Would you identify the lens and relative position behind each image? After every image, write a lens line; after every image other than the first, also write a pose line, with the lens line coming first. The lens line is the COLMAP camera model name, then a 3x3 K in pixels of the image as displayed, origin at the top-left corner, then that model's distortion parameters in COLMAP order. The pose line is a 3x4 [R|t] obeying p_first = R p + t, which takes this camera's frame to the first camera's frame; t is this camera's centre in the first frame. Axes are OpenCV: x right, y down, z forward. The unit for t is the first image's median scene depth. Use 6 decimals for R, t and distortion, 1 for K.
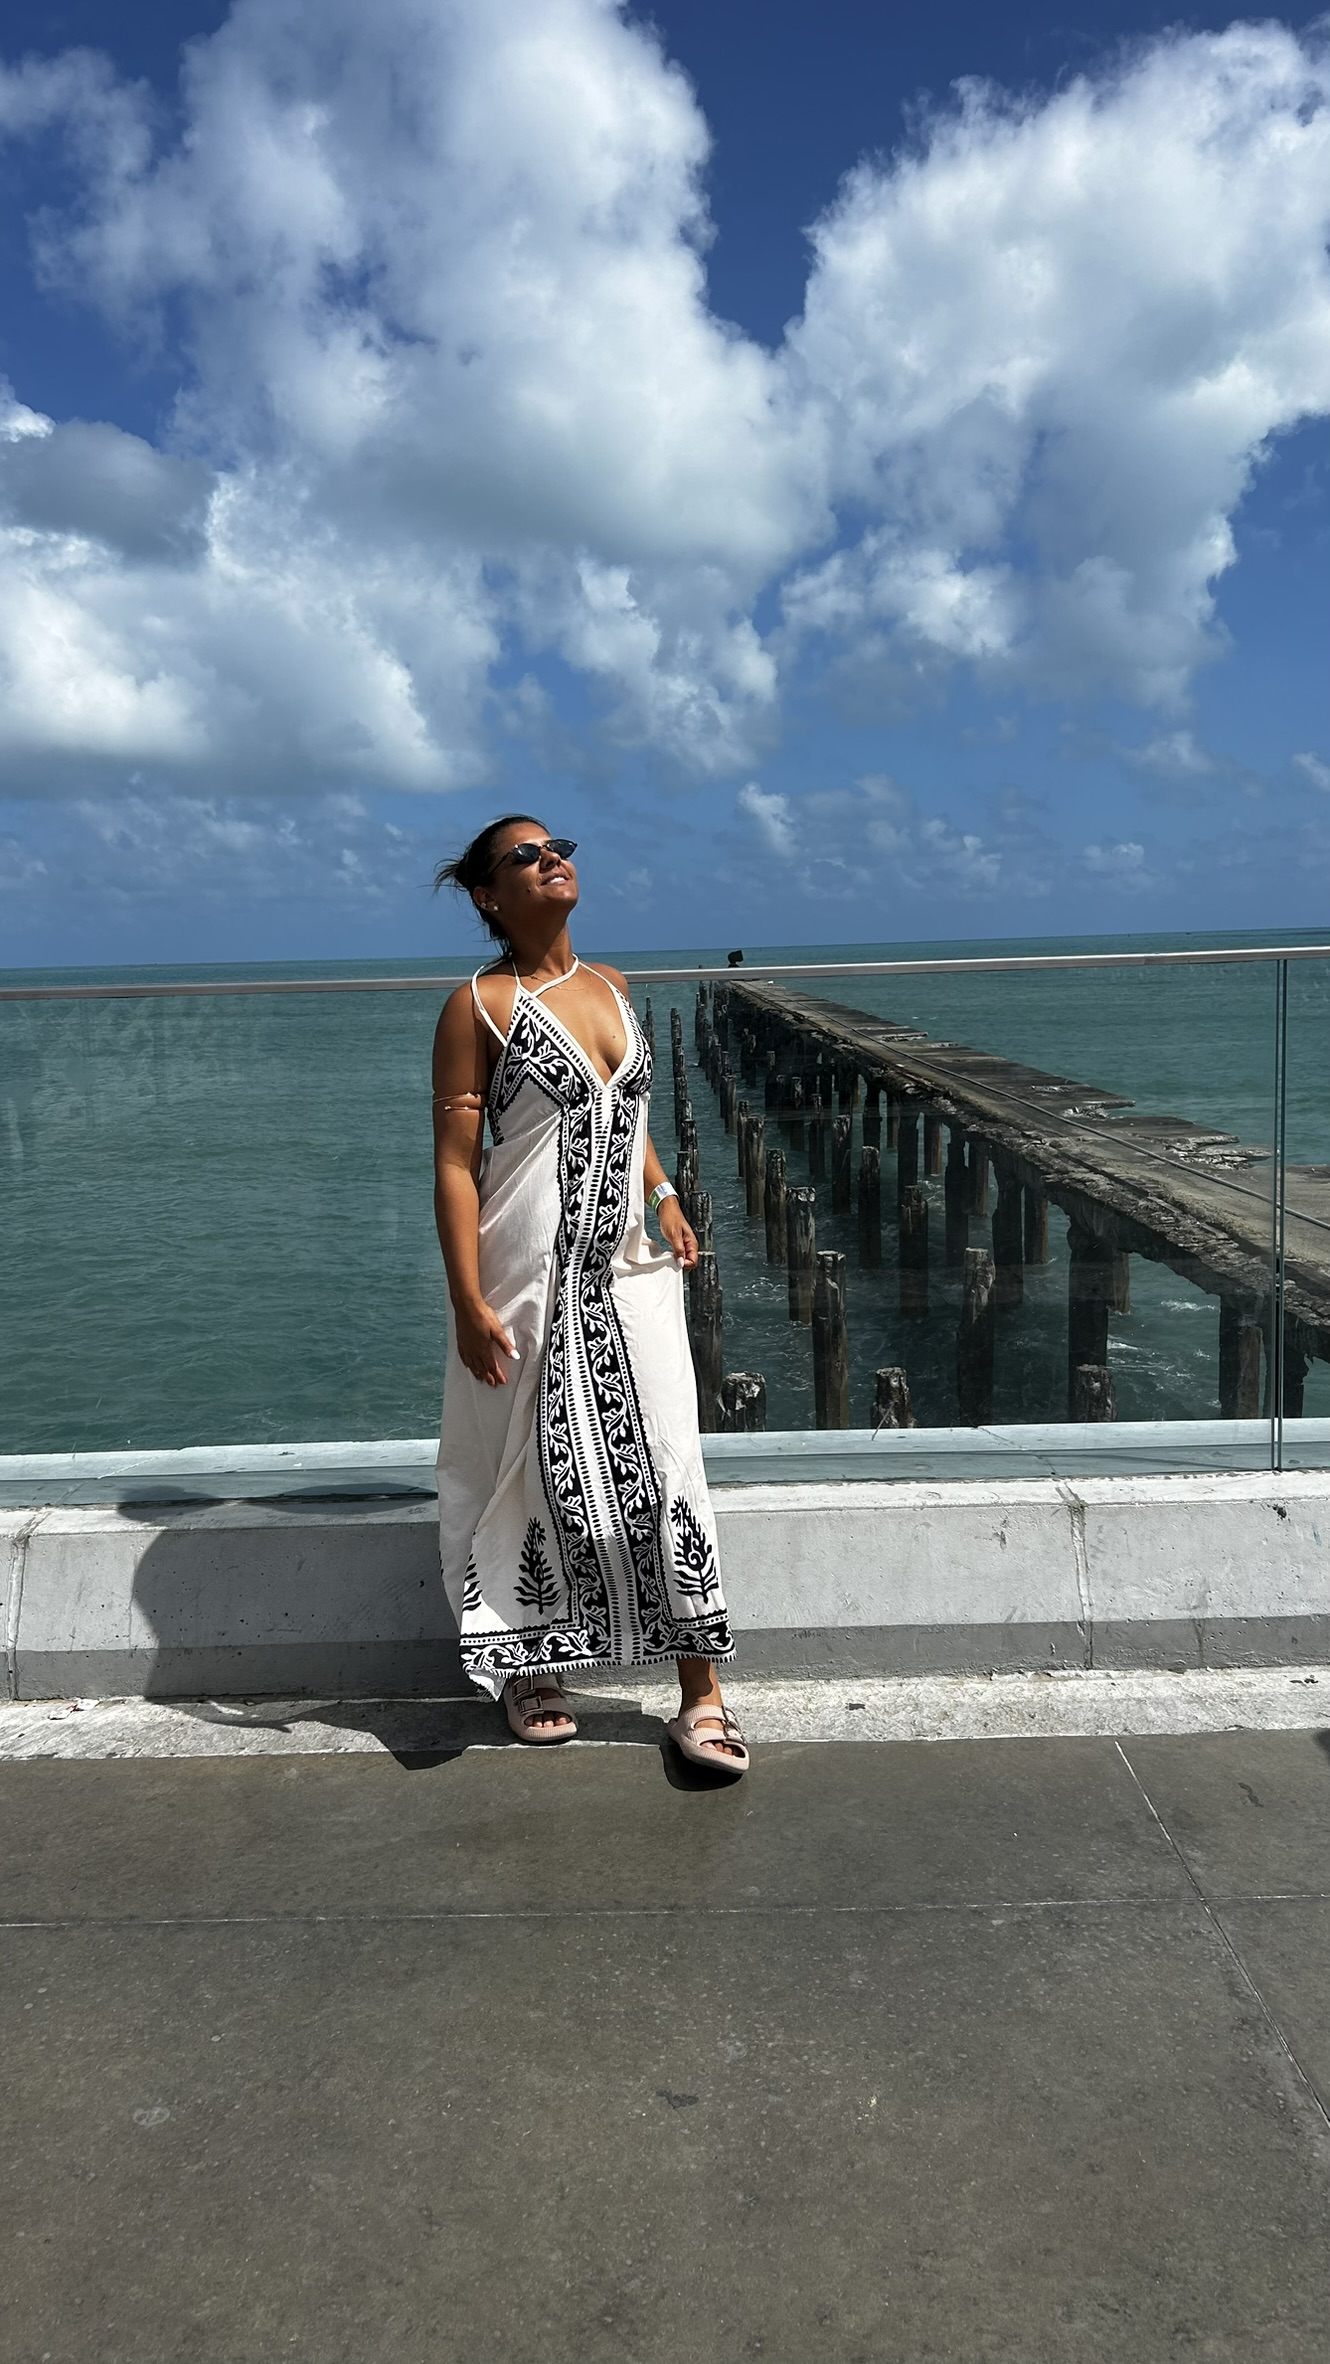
lens RADIAL K [[1832.6, 0, 665.0], [0, 1832.6, 1182.0], [0, 0, 1]] dist [0.028086, -0.011373]
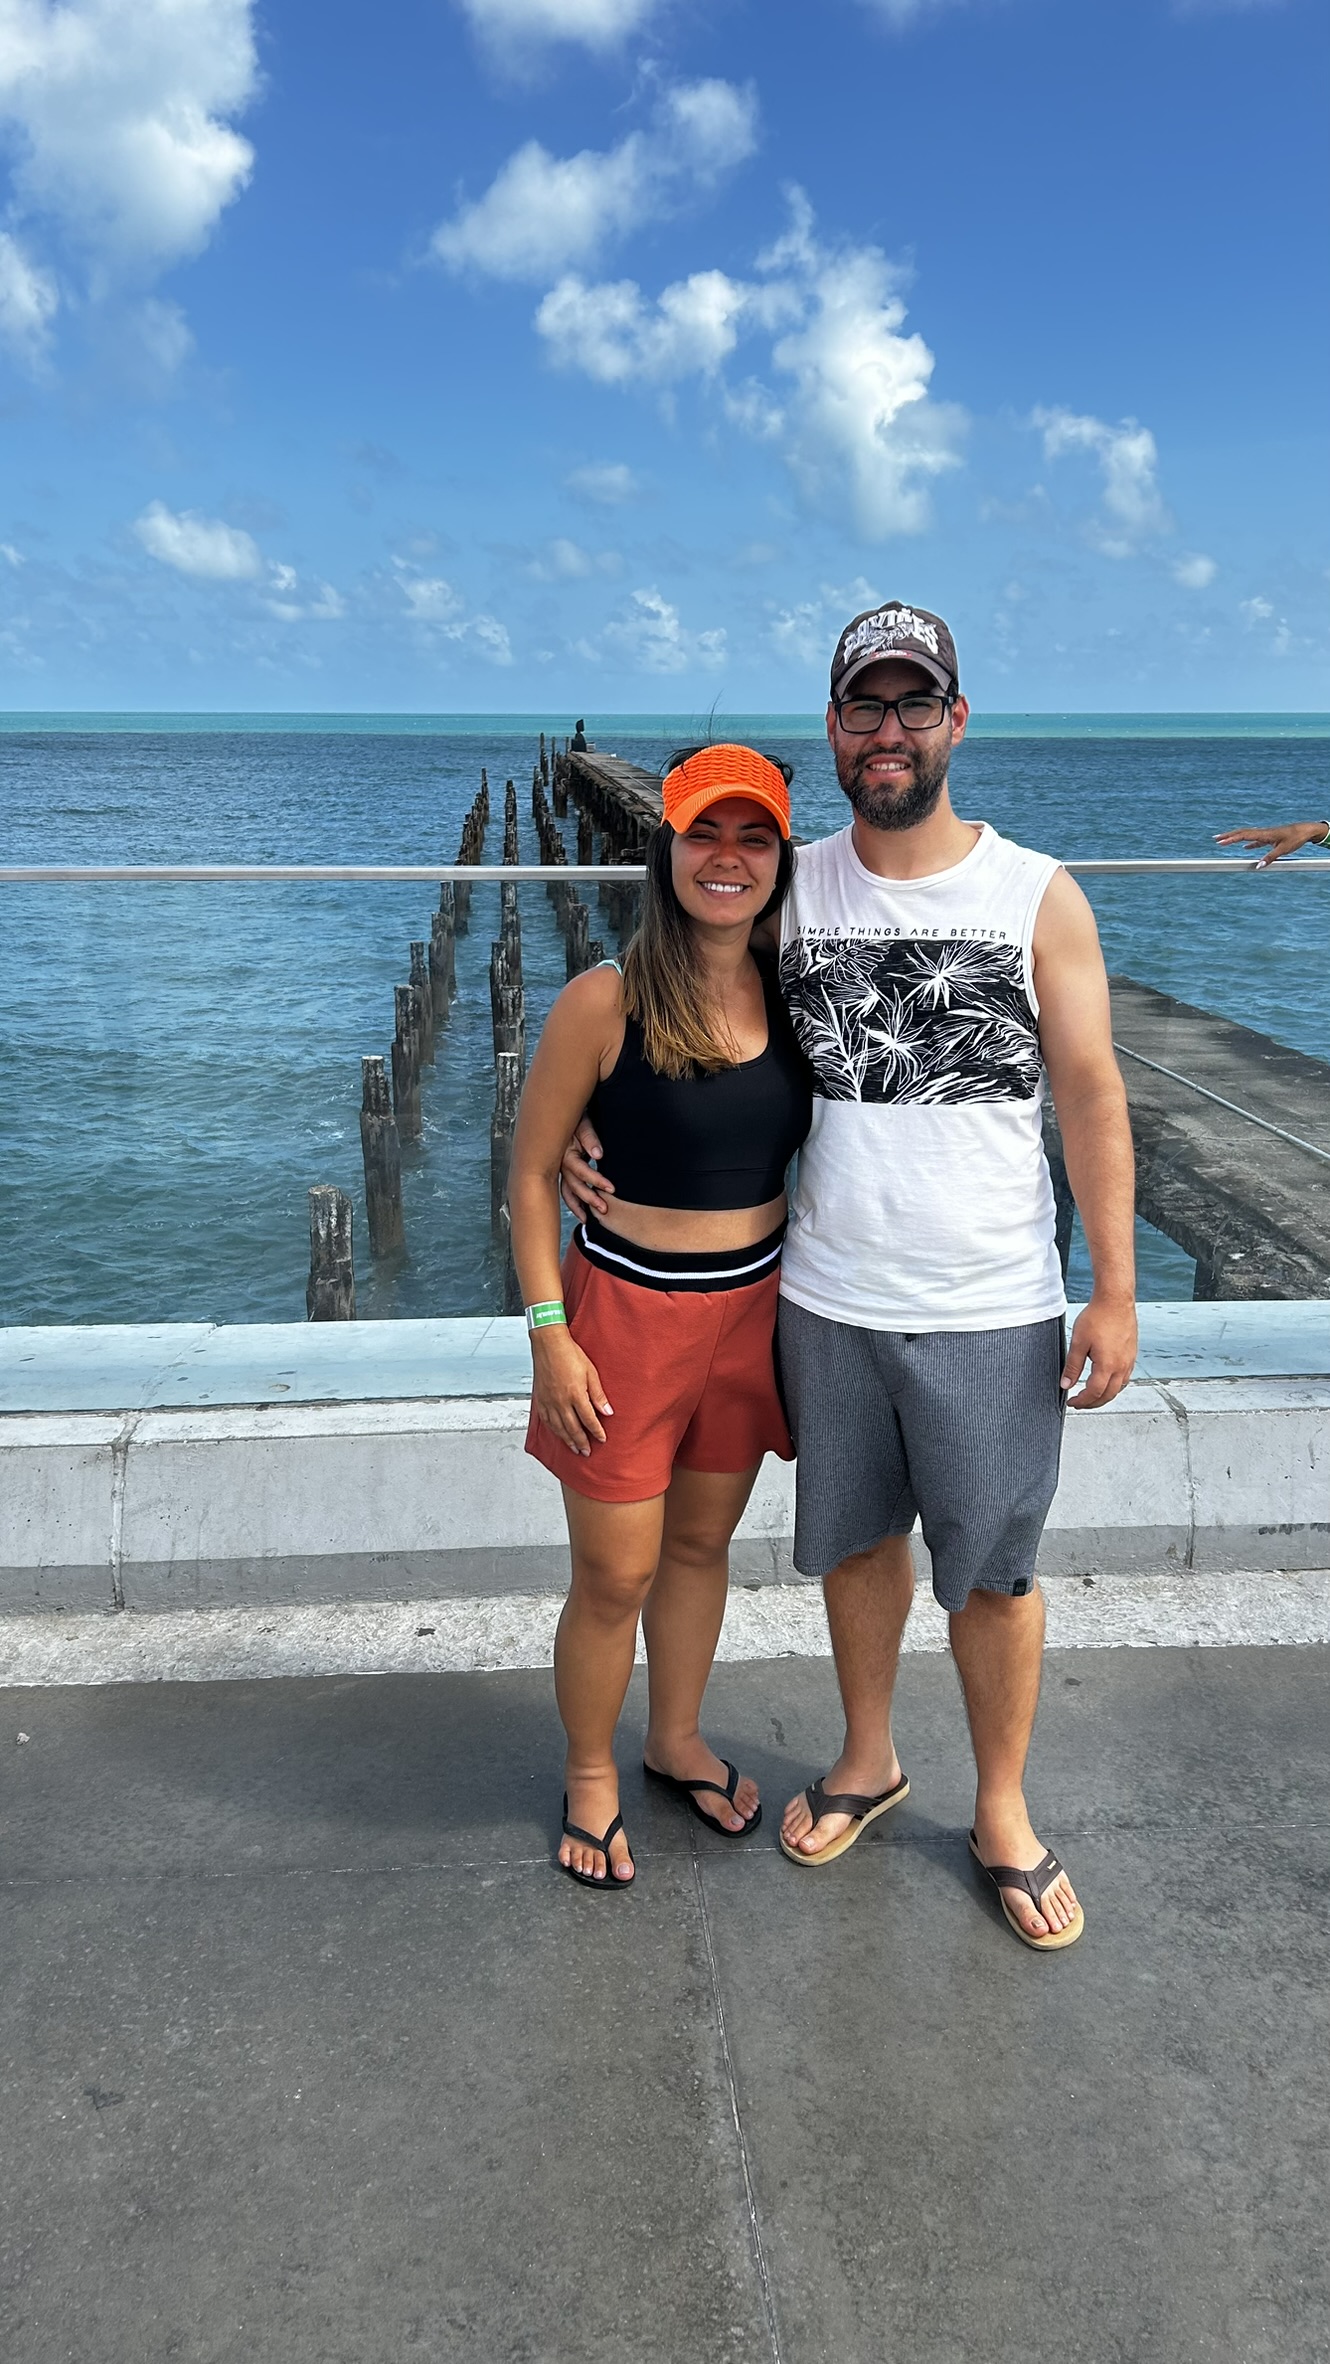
lens RADIAL K [[1837.0, 0, 654.6], [0, 1837.0, 1180.9], [0, 0, 1]] dist [0.028791, -0.013627]
pose [[0.996730, 0.009250, 0.080278, 0.193013], [-0.018821, 0.992680, 0.119302, -0.106263], [-0.078587, -0.120422, 0.989607, 0.038984]]
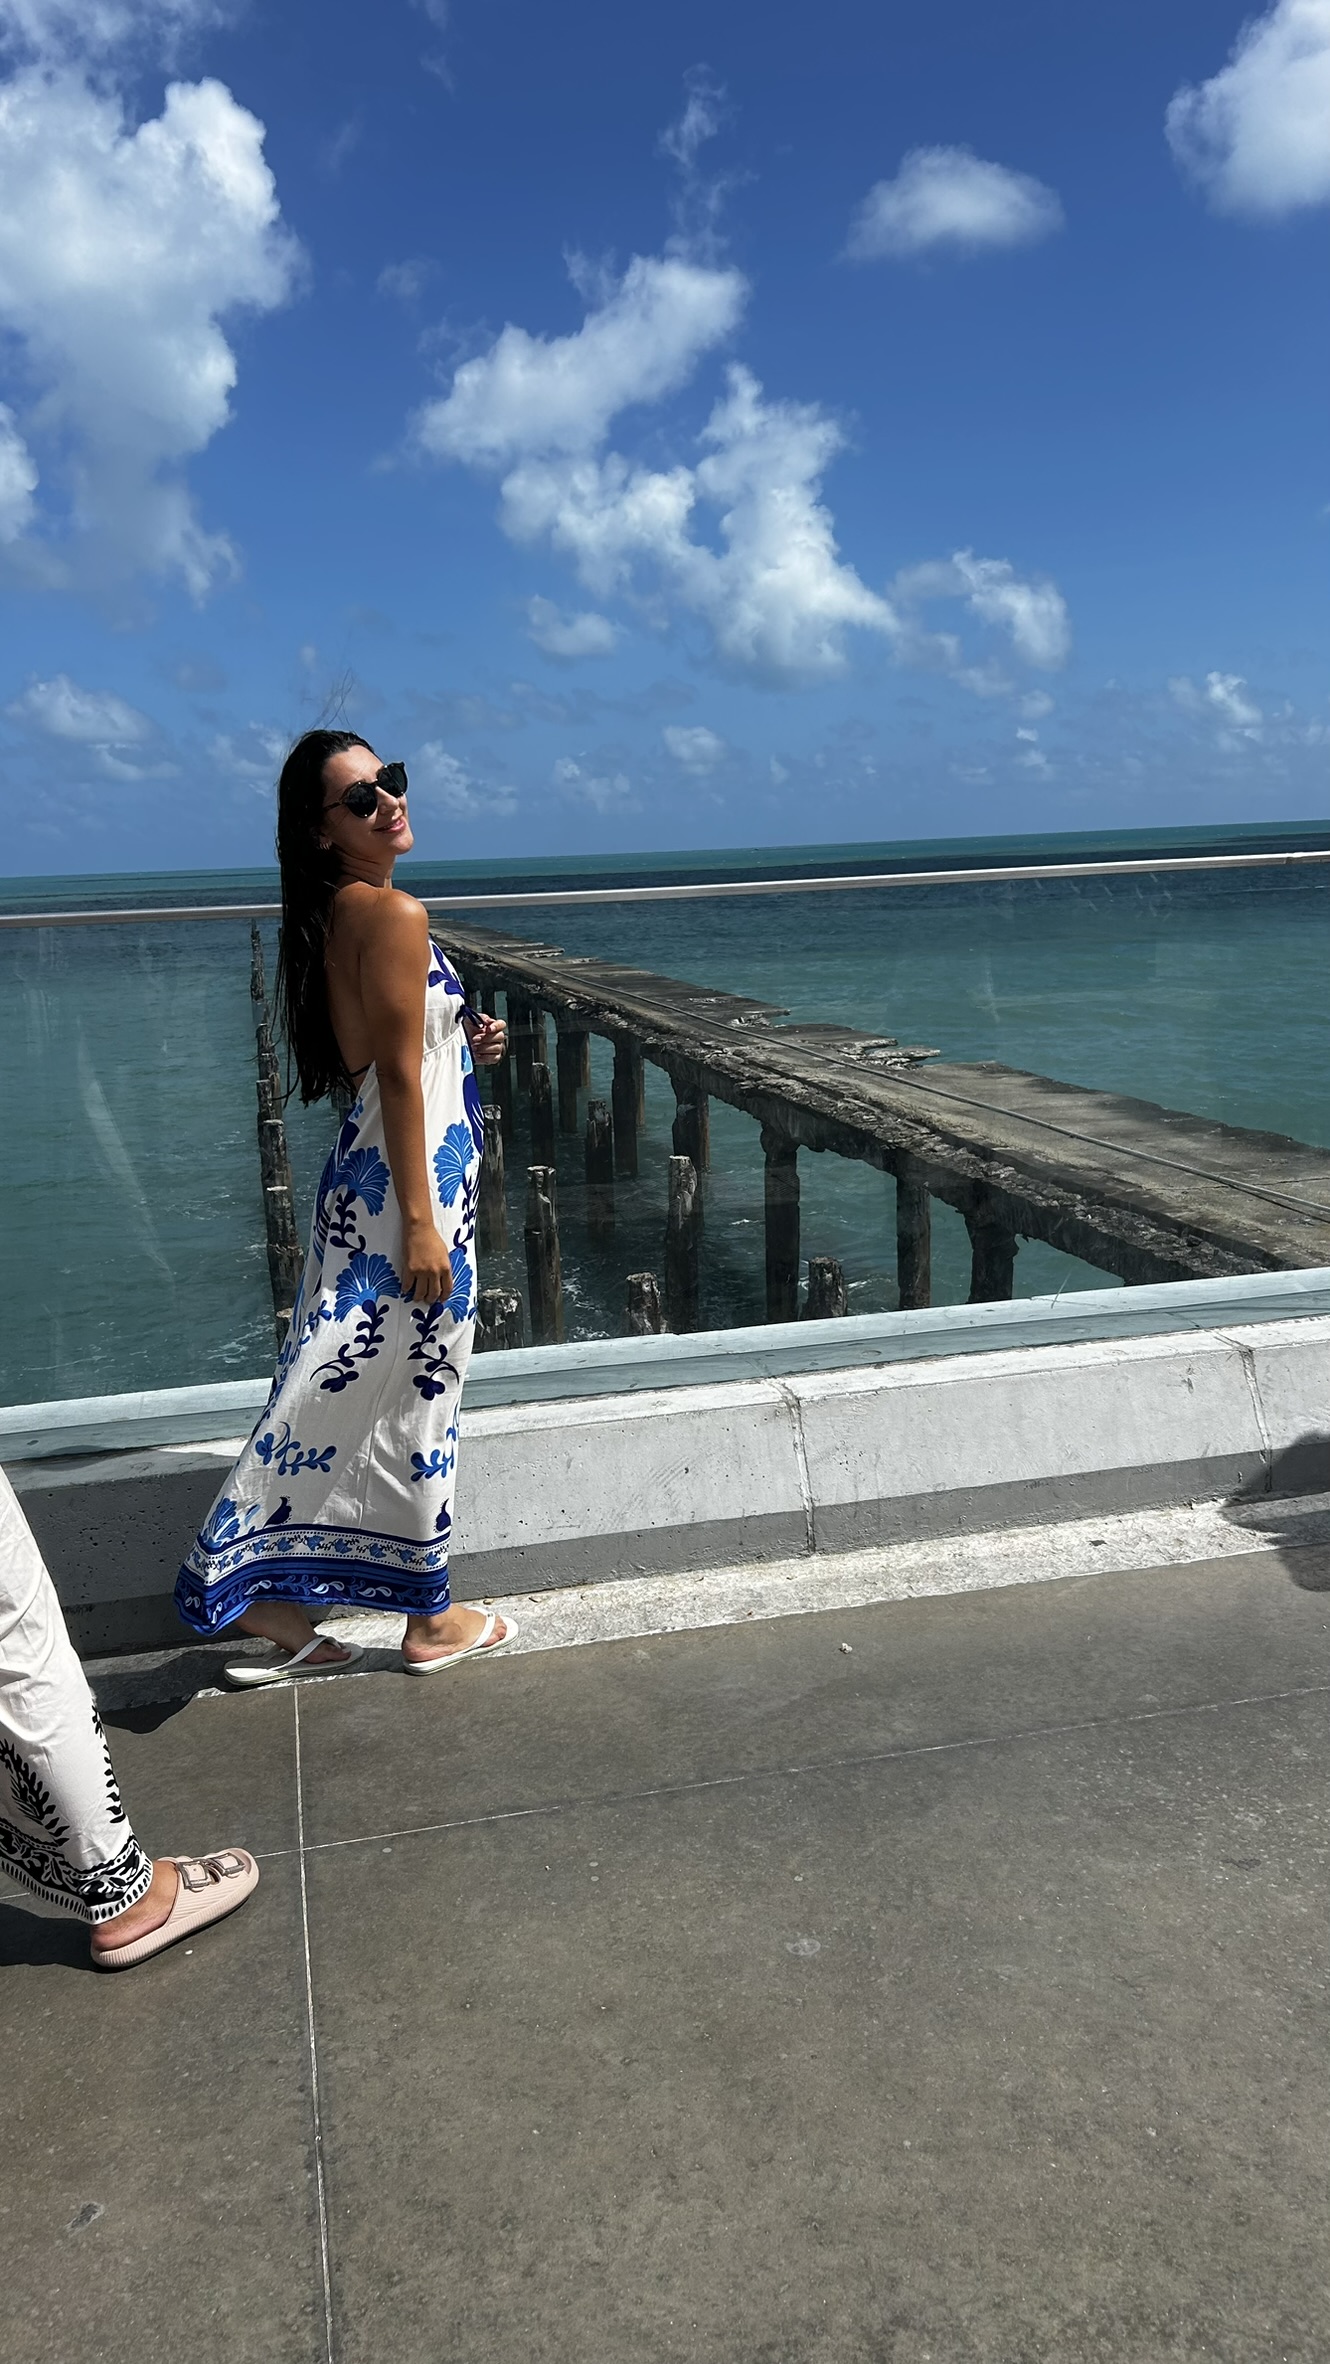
lens RADIAL K [[1828.3, 0, 681.6], [0, 1828.3, 1126.9], [0, 0, 1]] dist [0.027546, -0.025671]
pose [[0.973086, -0.048501, 0.225278, -0.500432], [0.045397, 0.998789, 0.018945, 0.003187], [-0.225925, -0.008209, 0.974110, -0.025662]]
